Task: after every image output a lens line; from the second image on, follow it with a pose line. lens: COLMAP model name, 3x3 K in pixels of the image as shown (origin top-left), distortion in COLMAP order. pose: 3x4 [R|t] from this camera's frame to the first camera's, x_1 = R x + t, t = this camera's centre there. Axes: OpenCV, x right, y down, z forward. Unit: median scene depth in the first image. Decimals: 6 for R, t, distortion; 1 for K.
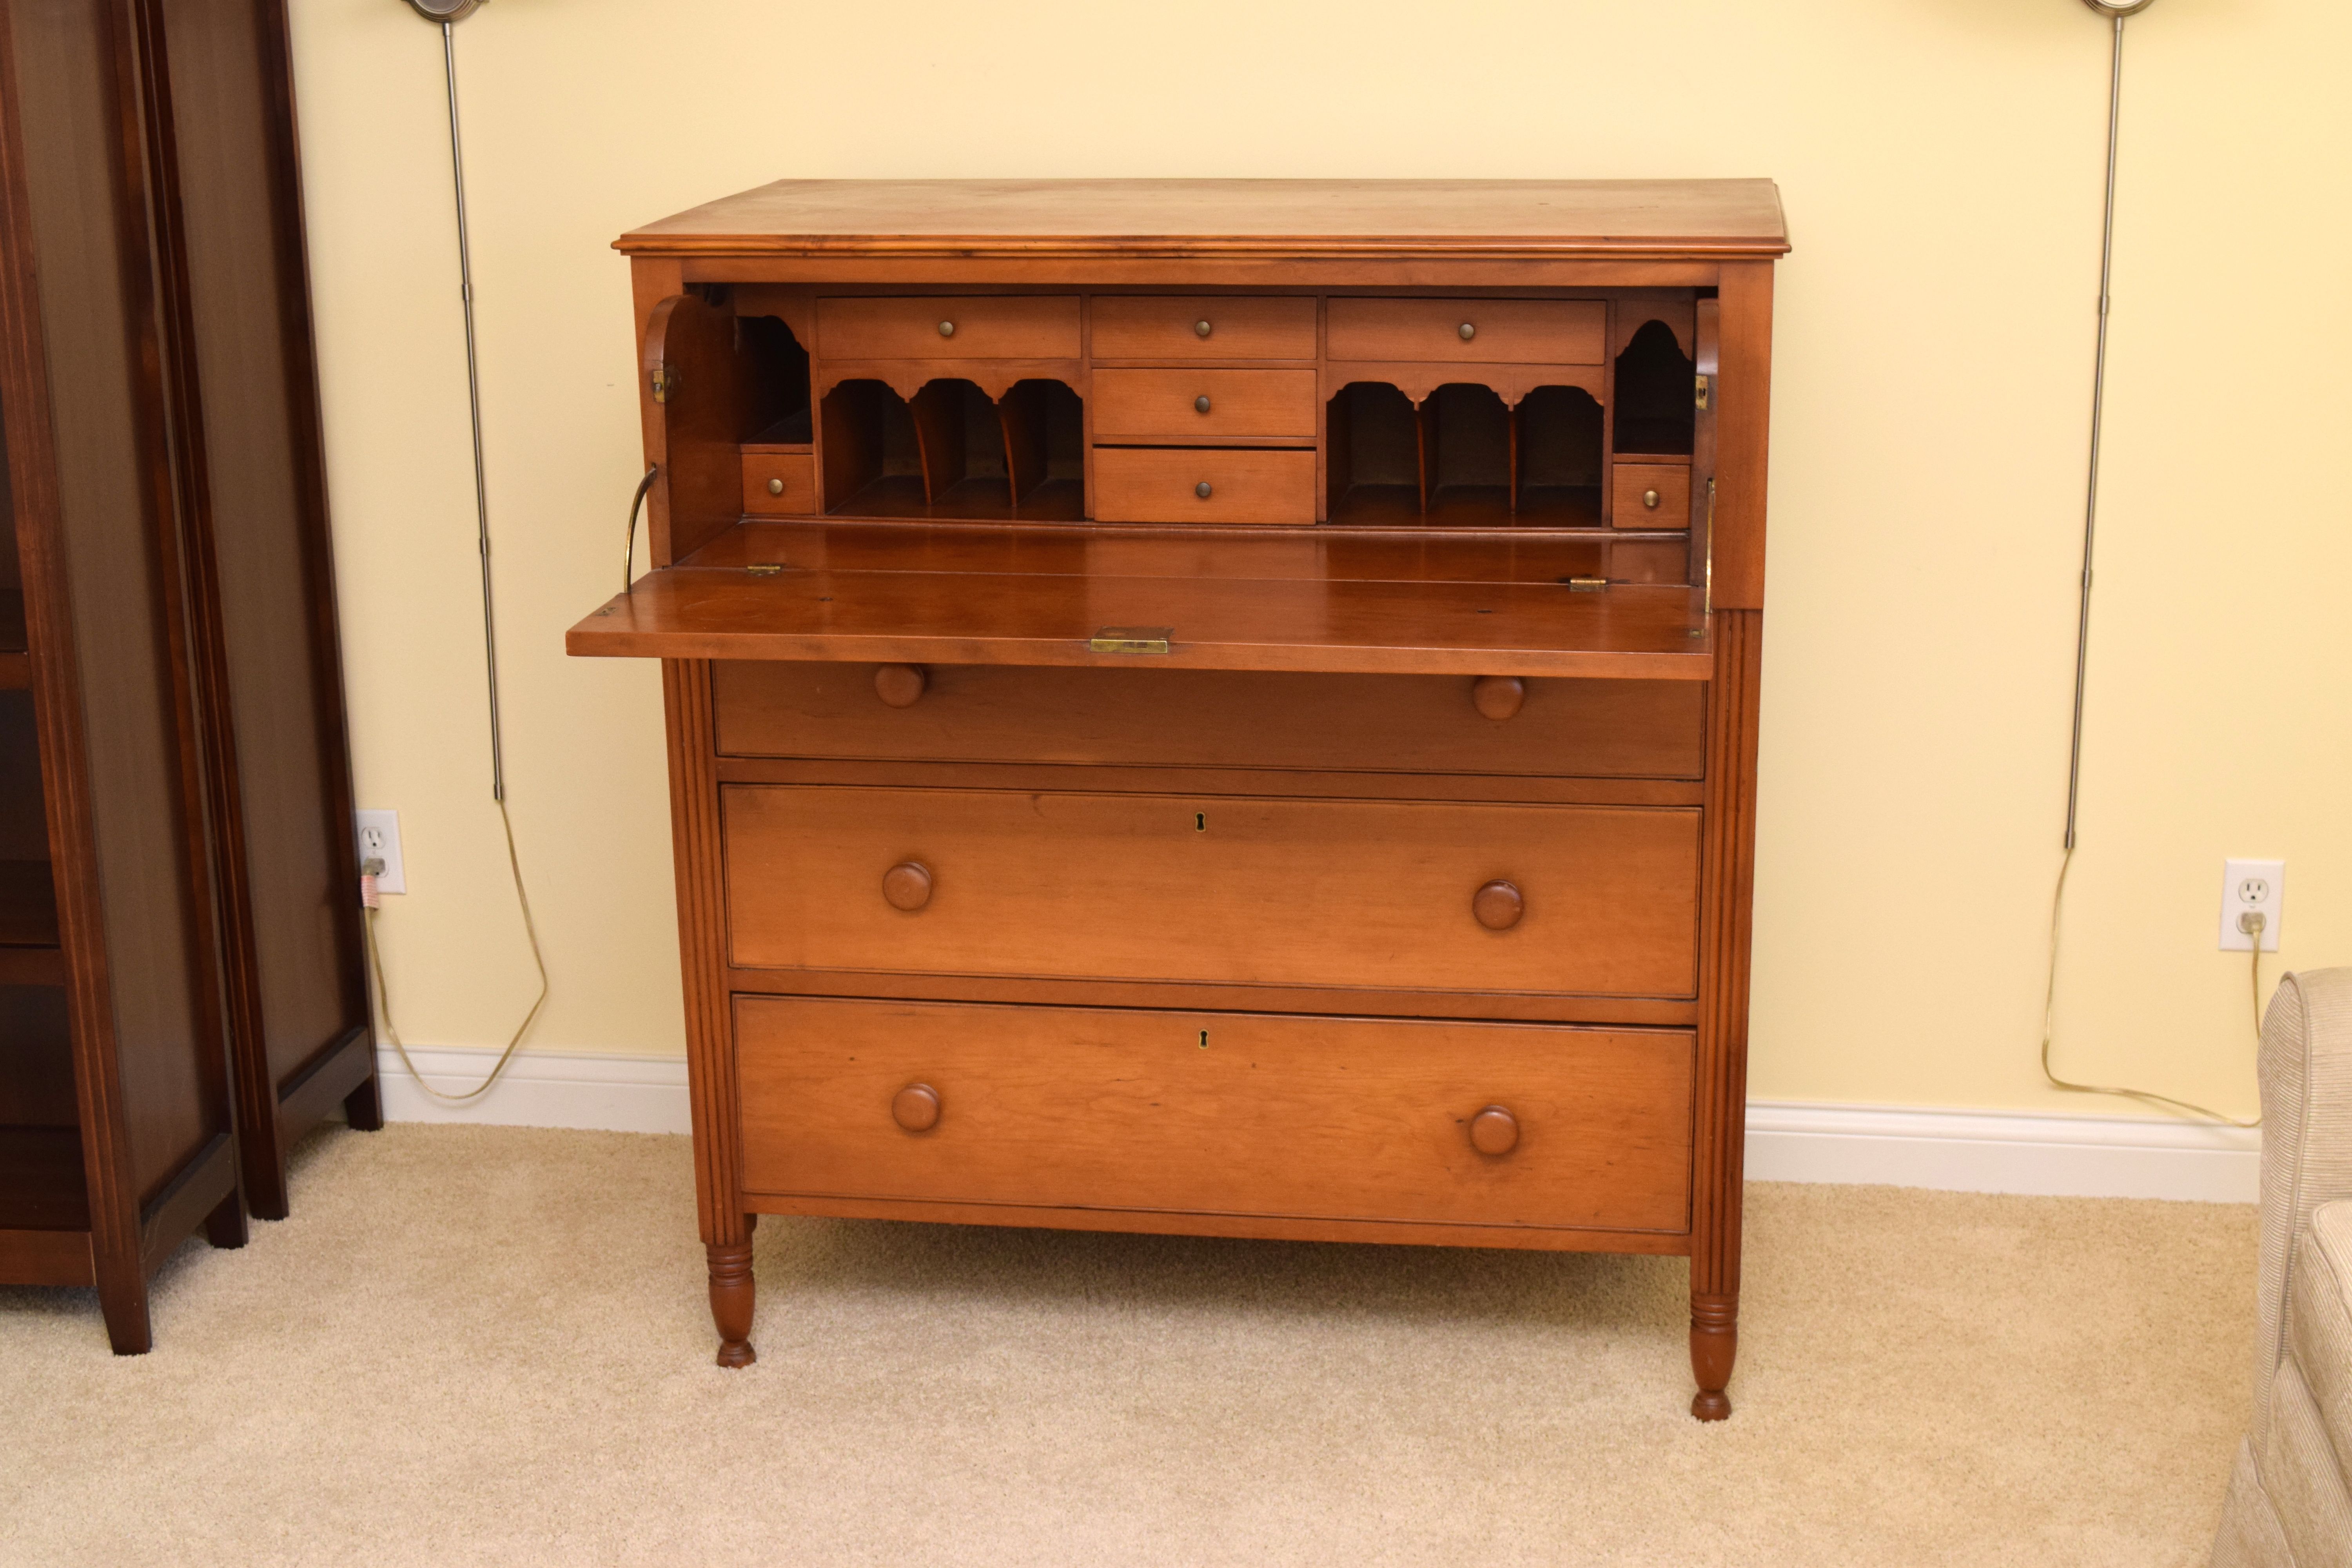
lens RADIAL K [[3131.1, 0, 1185.0], [0, 3131.1, 782.4], [0, 0, 1]] dist [-0.032257, 0.000000]
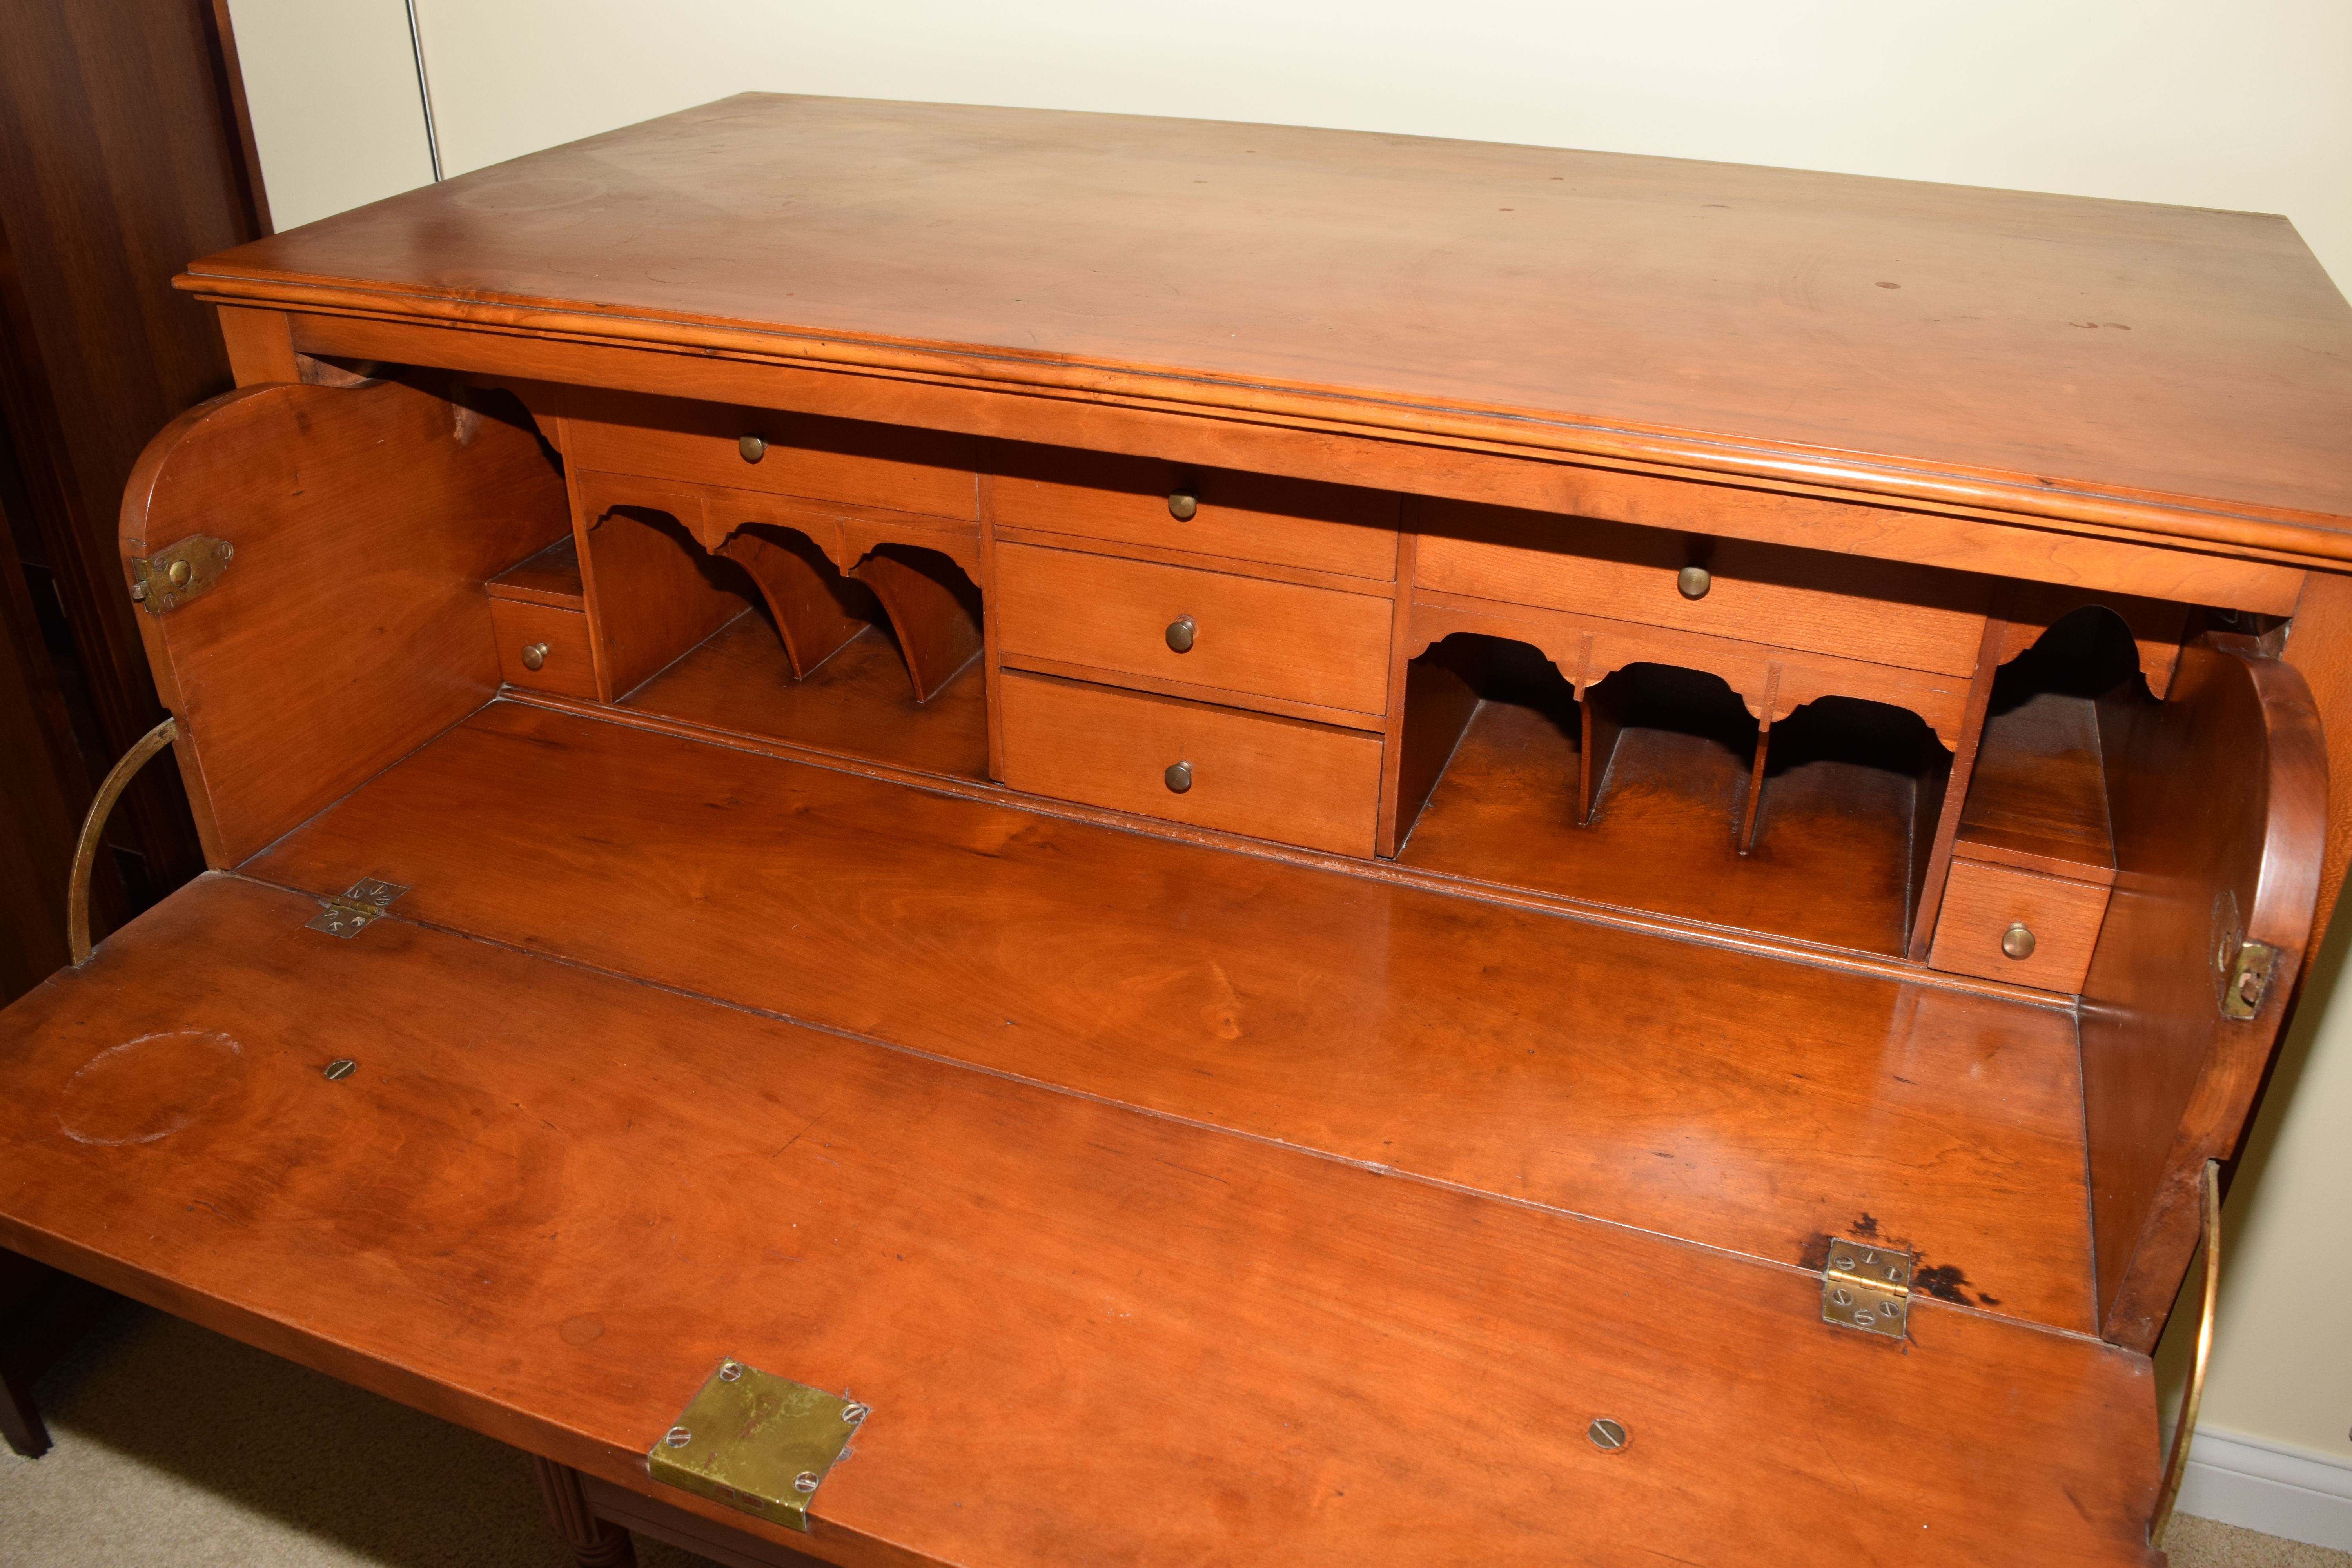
lens RADIAL K [[1878.1, 0, 1186.0], [0, 1878.1, 786.1], [0, 0, 1]] dist [-0.094541, 0.035177]
pose [[0.978334, 0.117505, -0.170458, 0.061650], [-0.073801, 0.967178, 0.243147, -0.166385], [0.193434, -0.225299, 0.954895, 0.654653]]
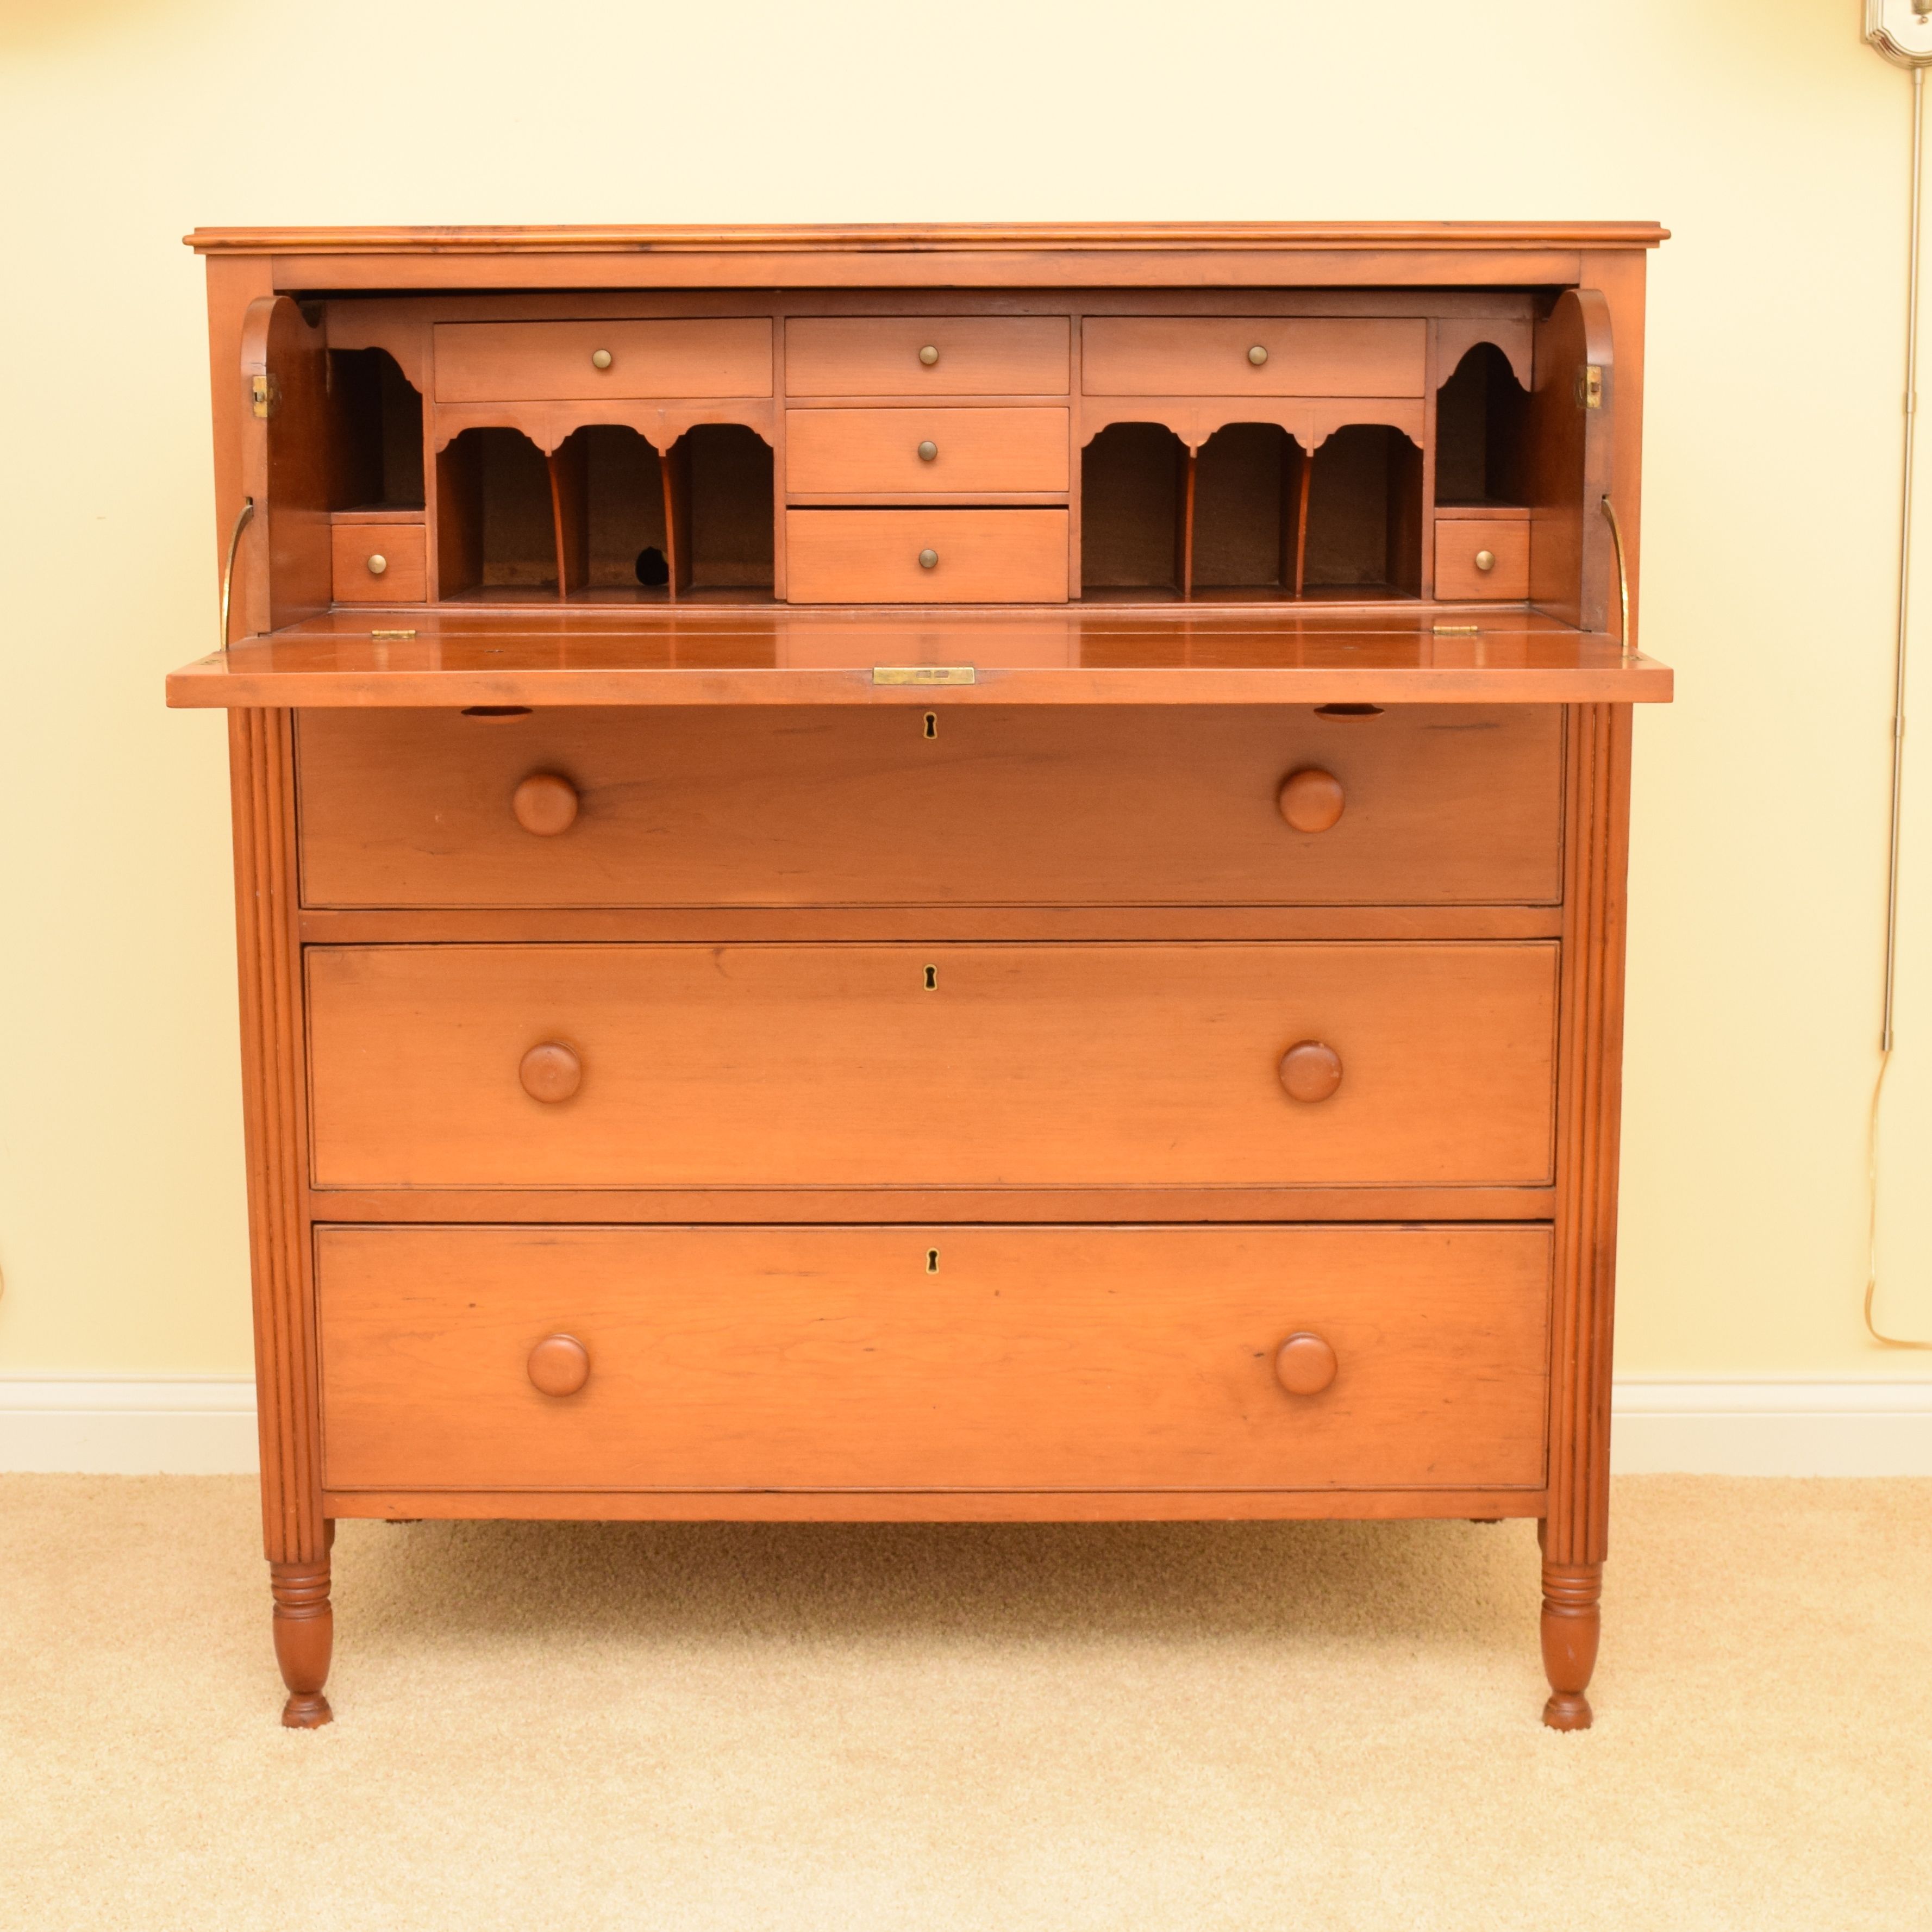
lens RADIAL K [[3396.3, 0, 925.5], [0, 3396.3, 901.9], [0, 0, 1]] dist [-0.067578, 0.000000]
pose [[0.991017, -0.010750, 0.133301, -0.106710], [0.025944, 0.993281, -0.112779, 0.087380], [-0.131193, 0.115224, 0.984638, 0.151694]]
